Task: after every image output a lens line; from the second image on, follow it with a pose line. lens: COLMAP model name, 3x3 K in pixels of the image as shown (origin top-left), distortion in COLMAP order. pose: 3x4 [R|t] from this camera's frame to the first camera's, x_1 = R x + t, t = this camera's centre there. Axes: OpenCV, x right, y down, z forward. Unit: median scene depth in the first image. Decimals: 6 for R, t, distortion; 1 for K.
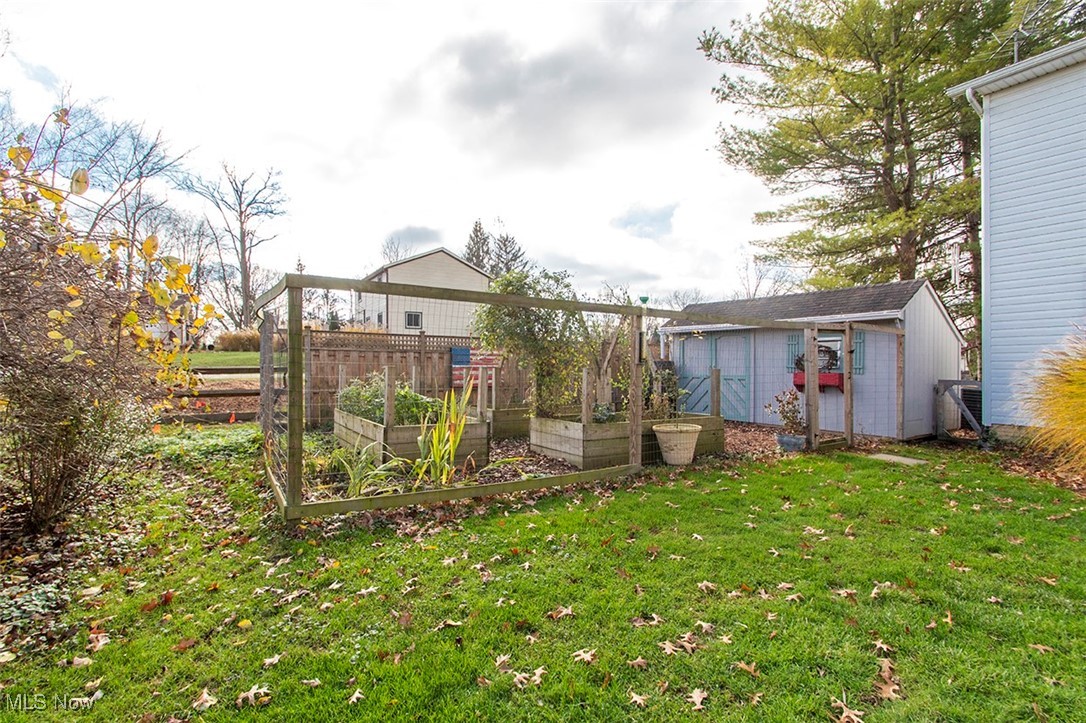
lens RADIAL K [[499.6, 0, 543.1], [0, 499.6, 362.7], [0, 0, 1]] dist [-0.002851, -0.000150]
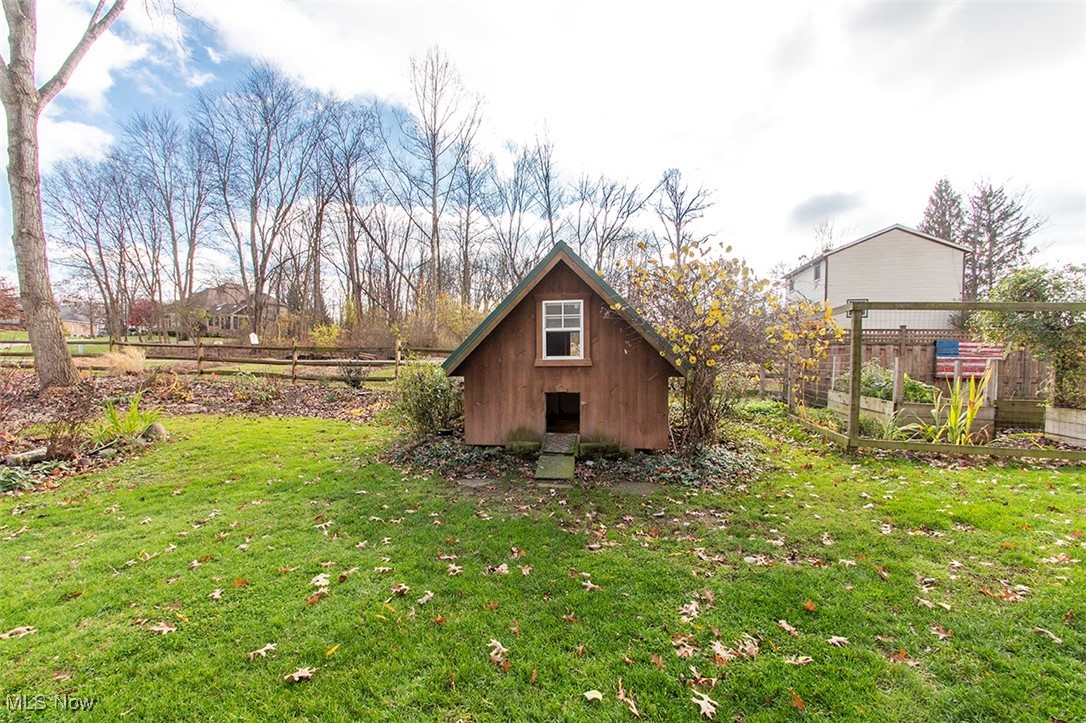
lens RADIAL K [[499.6, 0, 539.0], [0, 499.6, 366.0], [0, 0, 1]] dist [-0.002851, -0.000150]
pose [[0.696628, 0.023584, -0.717045, -0.016255], [-0.005726, 0.999610, 0.027315, 0.000074], [0.717410, -0.014923, 0.696492, -0.418517]]
